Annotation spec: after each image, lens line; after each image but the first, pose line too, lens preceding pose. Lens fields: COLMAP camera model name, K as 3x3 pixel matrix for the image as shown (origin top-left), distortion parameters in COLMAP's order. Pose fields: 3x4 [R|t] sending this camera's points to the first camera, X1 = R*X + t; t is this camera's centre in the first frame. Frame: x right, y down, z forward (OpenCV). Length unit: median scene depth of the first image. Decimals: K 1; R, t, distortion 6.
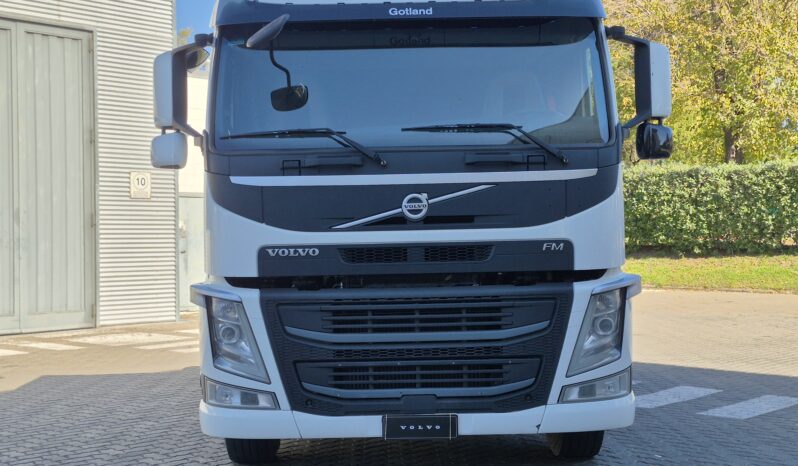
lens RADIAL K [[1079.9, 0, 422.6], [0, 1079.9, 234.8], [0, 0, 1]] dist [0.067689, -0.017131]
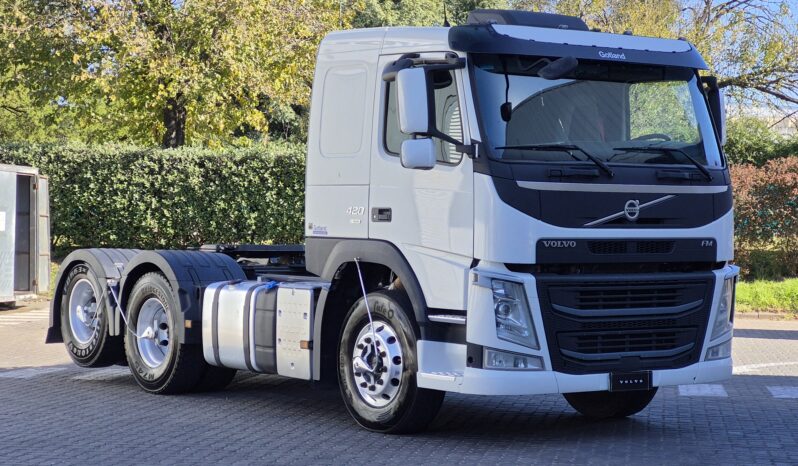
lens RADIAL K [[1712.9, 0, 399.0], [0, 1712.9, 233.0], [0, 0, 1]] dist [0.061603, 0.387783]
pose [[0.807188, 0.021970, 0.589885, -1.425123], [-0.021033, 0.999743, -0.008453, 0.024042], [-0.589919, -0.005584, 0.807443, -0.482790]]
